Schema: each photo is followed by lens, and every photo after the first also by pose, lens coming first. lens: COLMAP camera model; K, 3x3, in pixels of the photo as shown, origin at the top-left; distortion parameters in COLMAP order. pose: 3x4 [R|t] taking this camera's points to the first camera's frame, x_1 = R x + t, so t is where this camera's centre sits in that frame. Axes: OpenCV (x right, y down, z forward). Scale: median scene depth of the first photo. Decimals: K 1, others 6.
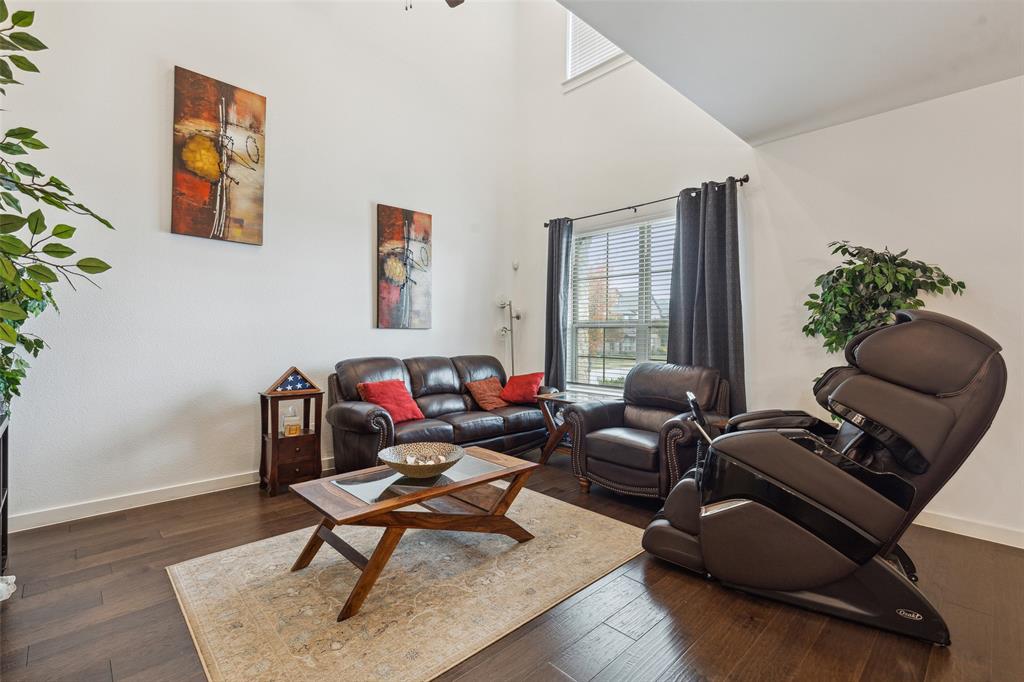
lens RADIAL K [[461.0, 0, 513.7], [0, 461.0, 336.3], [0, 0, 1]] dist [0.003262, -0.000485]
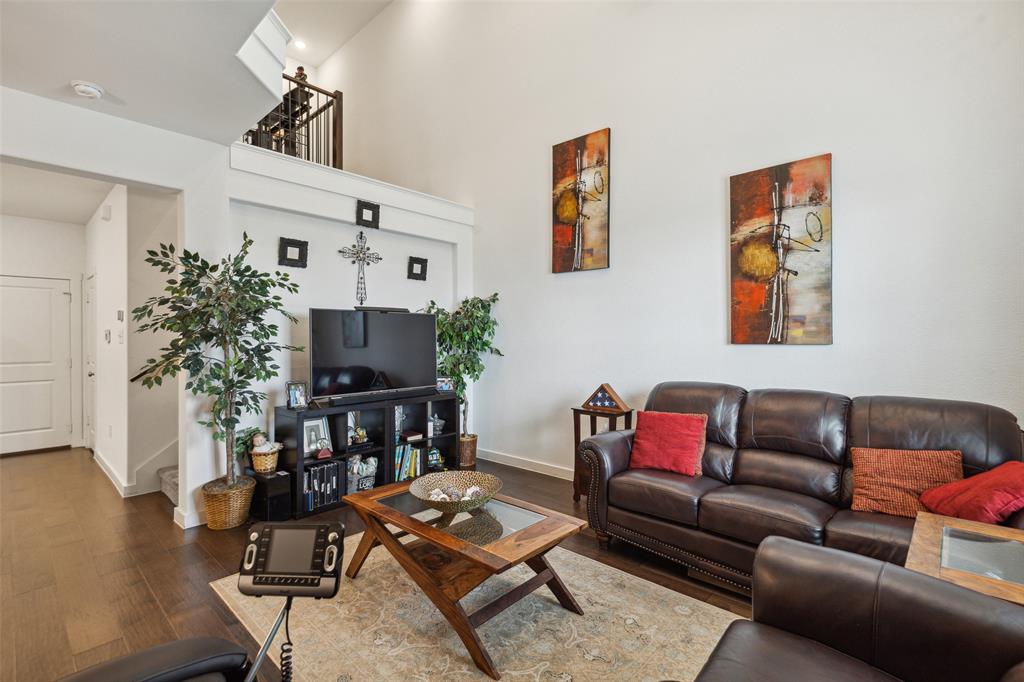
lens RADIAL K [[461.0, 0, 513.7], [0, 461.0, 336.3], [0, 0, 1]] dist [0.003262, -0.000485]
pose [[0.065665, -0.010664, -0.997785, 0.530241], [0.001943, 0.999942, -0.010559, -0.028334], [0.997840, -0.001246, 0.065682, 0.750481]]
